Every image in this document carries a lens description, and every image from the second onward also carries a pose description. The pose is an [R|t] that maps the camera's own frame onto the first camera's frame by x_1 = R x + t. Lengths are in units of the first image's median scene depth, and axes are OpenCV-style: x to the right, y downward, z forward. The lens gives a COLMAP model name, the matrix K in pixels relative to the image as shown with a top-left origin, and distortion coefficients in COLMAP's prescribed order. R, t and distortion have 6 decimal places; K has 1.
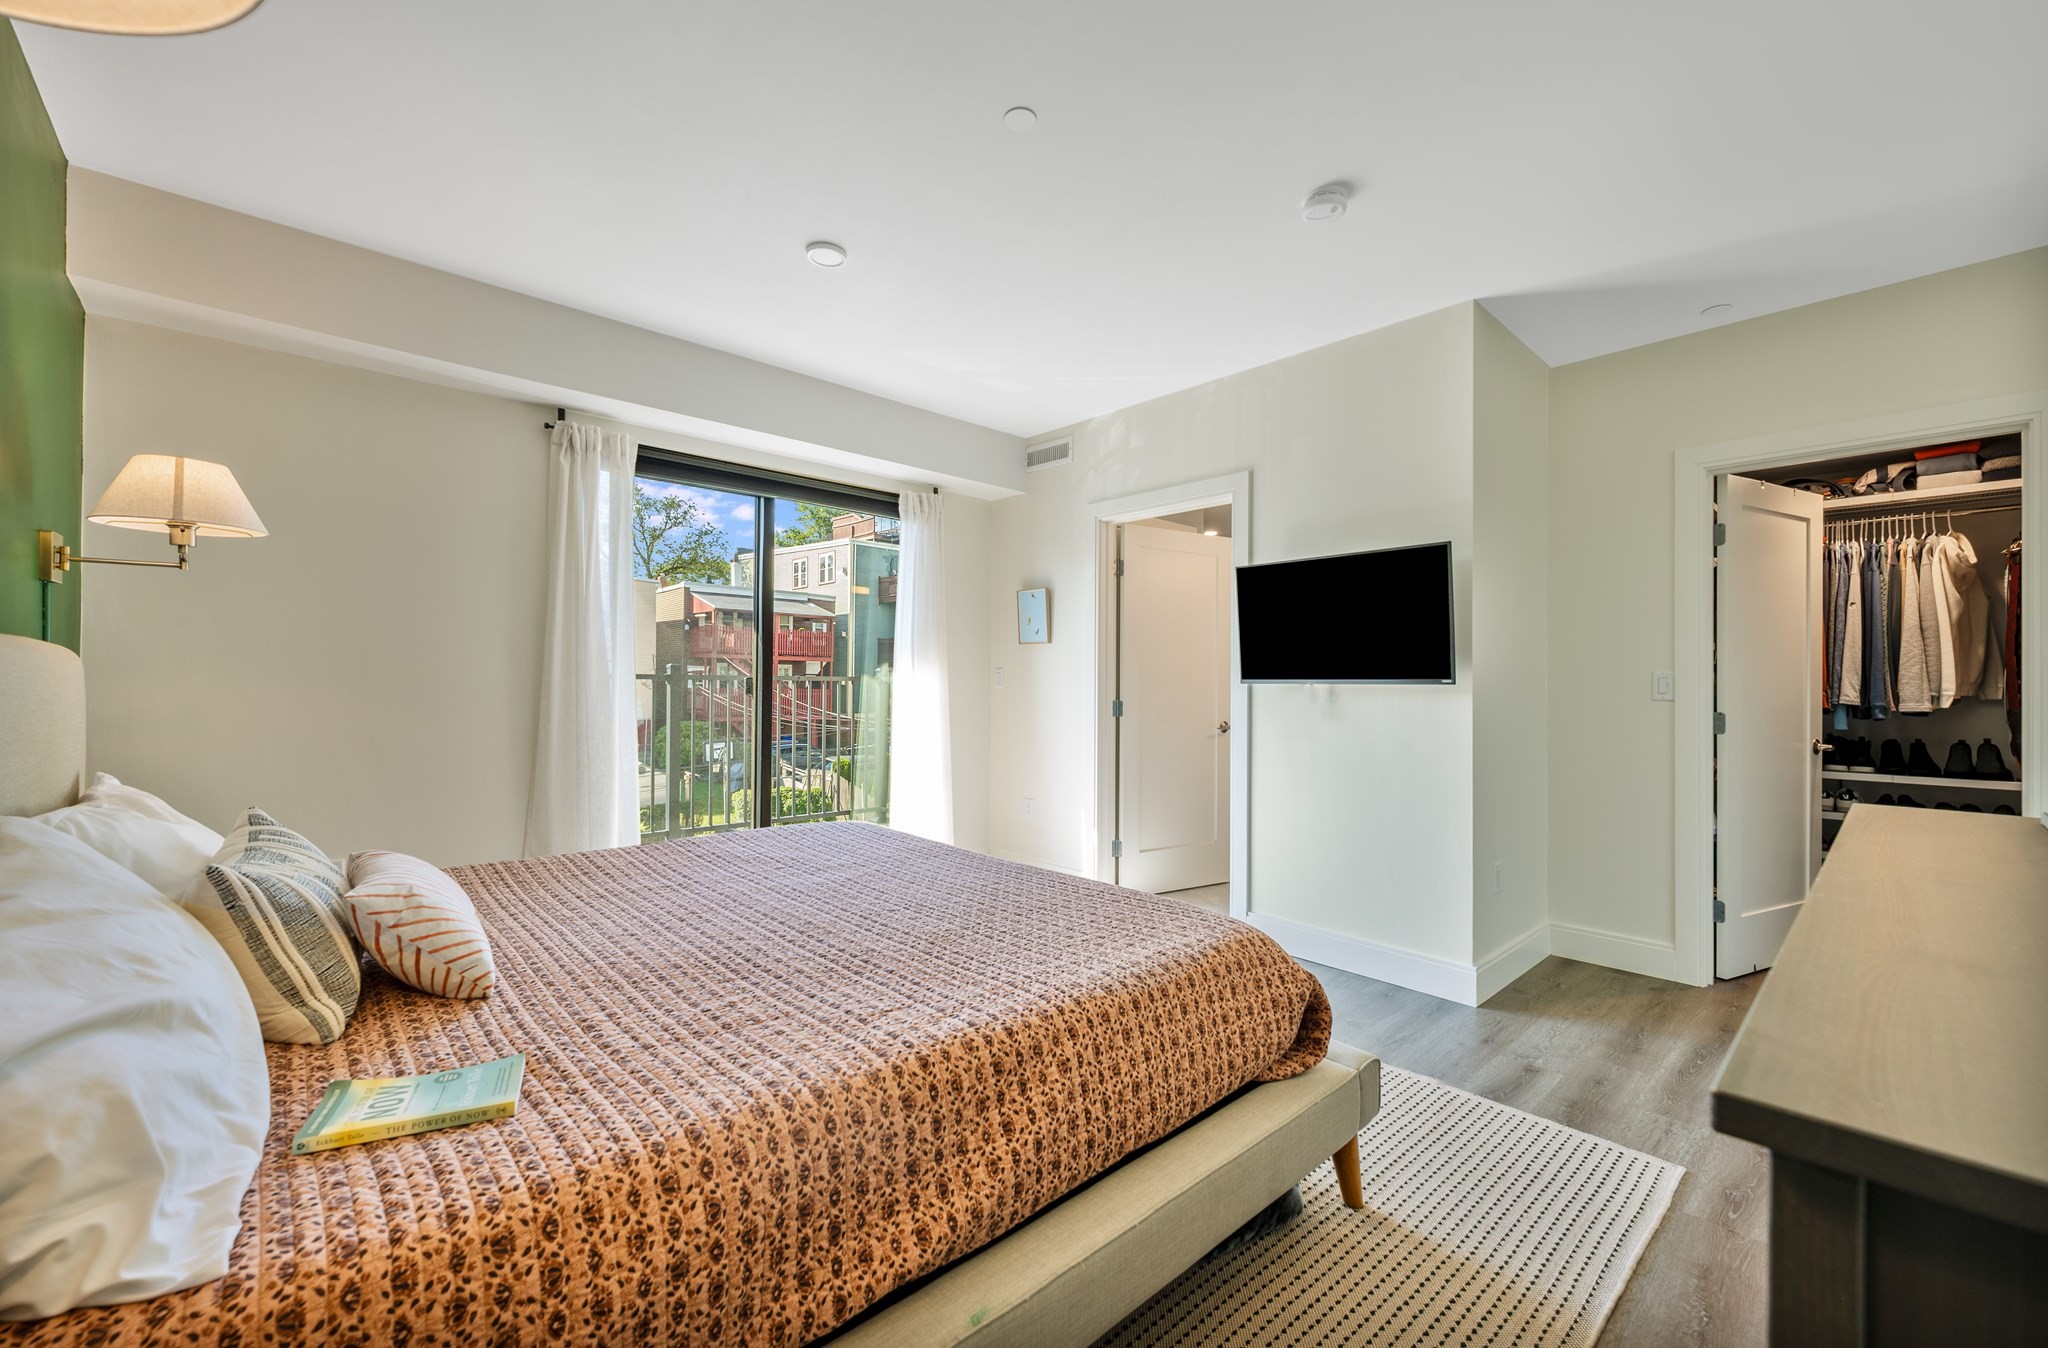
lens RADIAL K [[825.6, 0, 1026.5], [0, 825.6, 687.9], [0, 0, 1]] dist [0.000868, 0.000078]
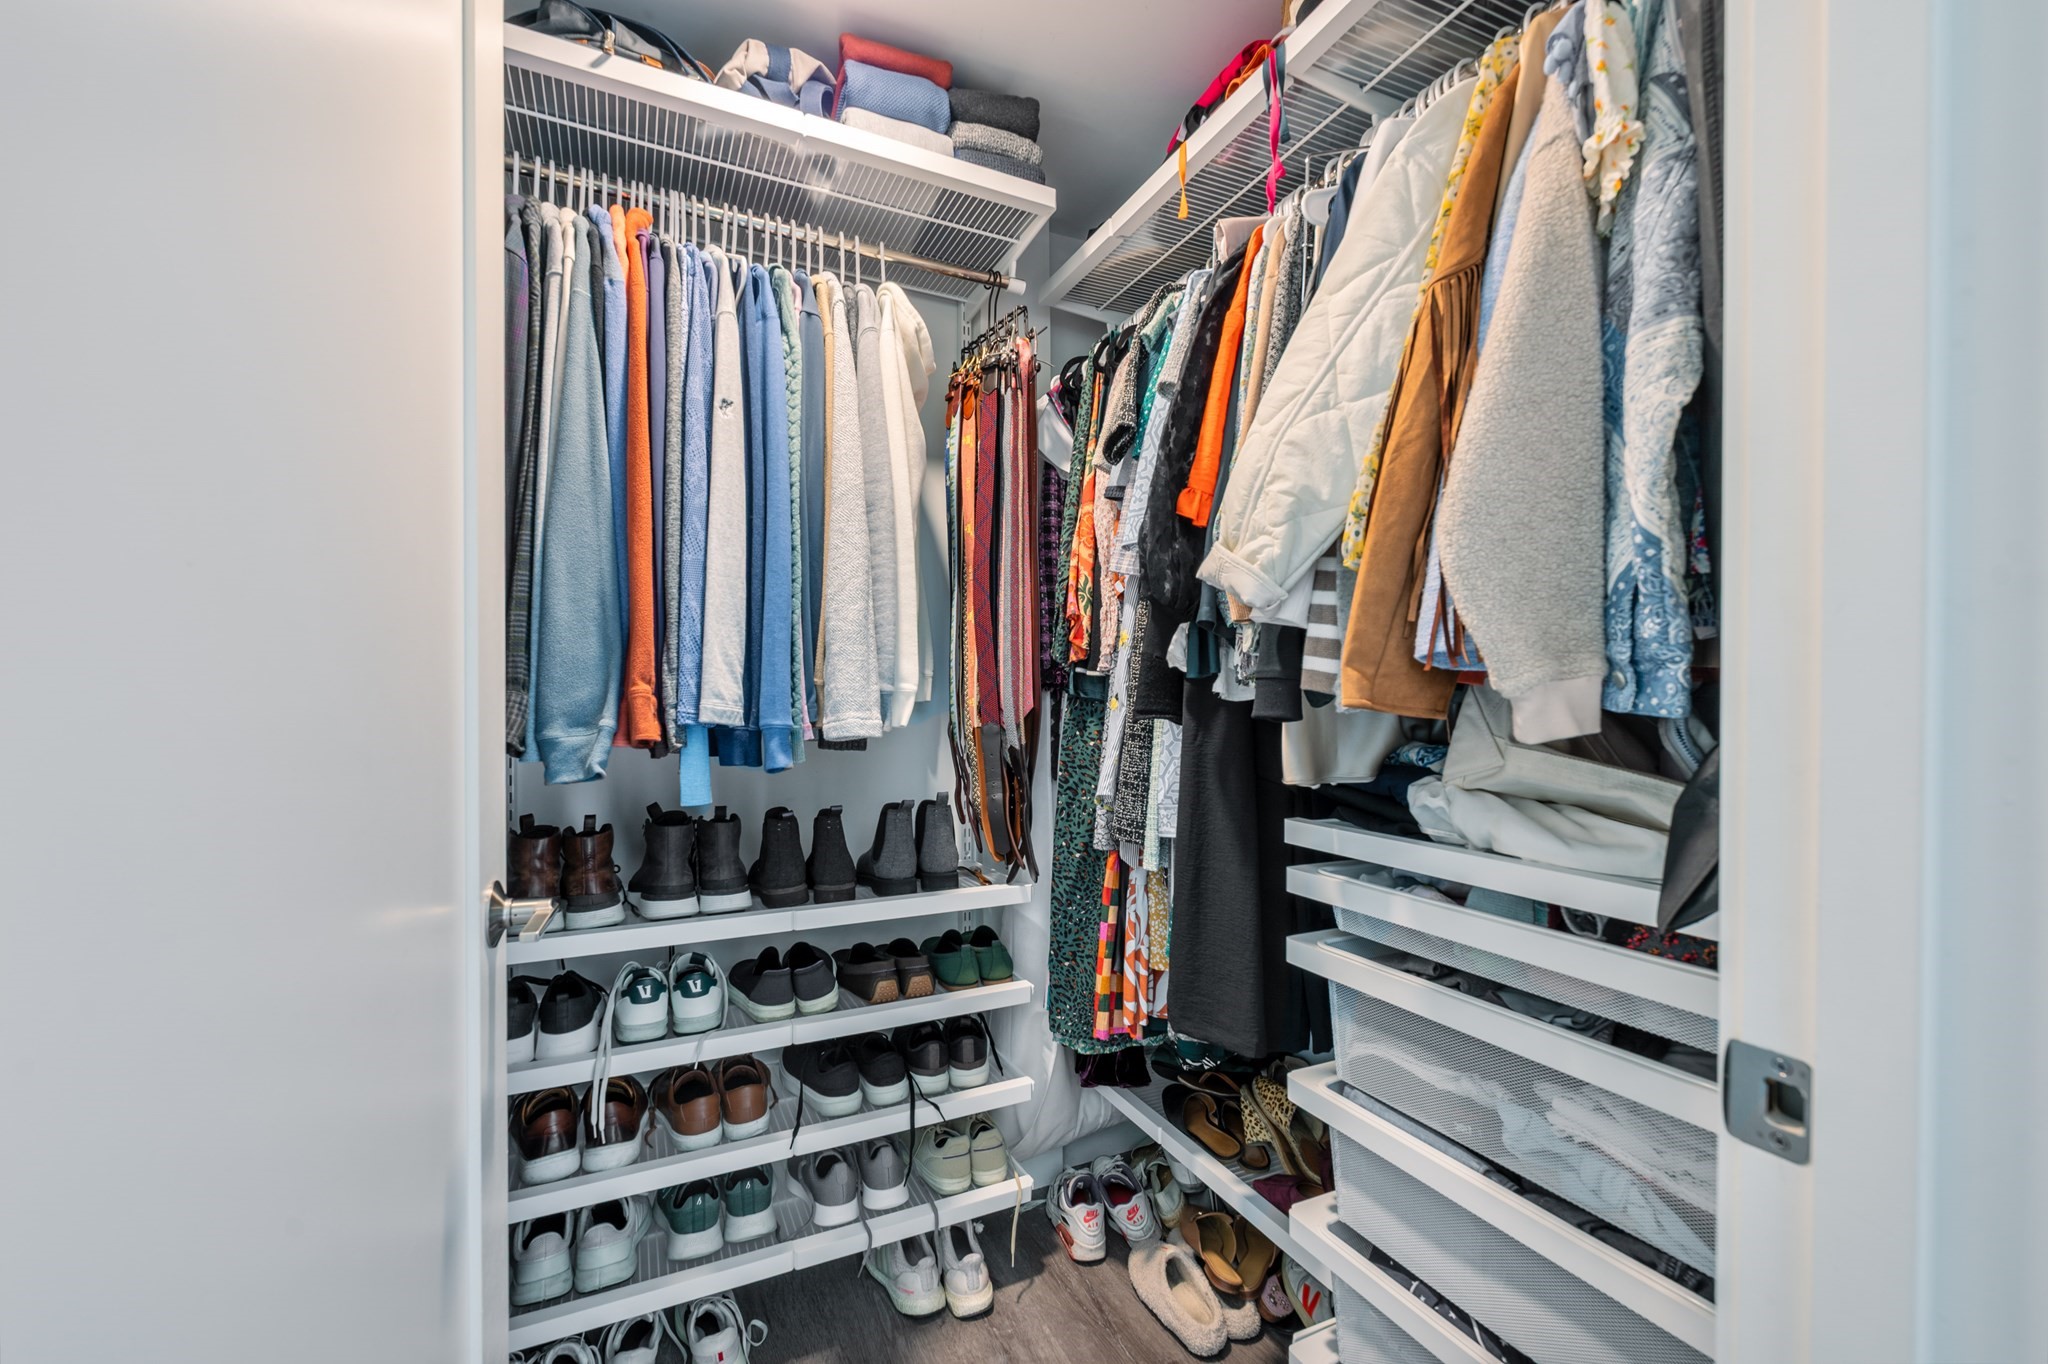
lens RADIAL K [[822.7, 0, 1027.7], [0, 822.7, 704.8], [0, 0, 1]] dist [-0.001126, 0.000003]
pose [[0.289547, -0.008983, 0.957122, 0.750823], [-0.000369, 0.999955, 0.009496, 0.011046], [-0.957164, -0.003102, 0.289530, 0.819734]]
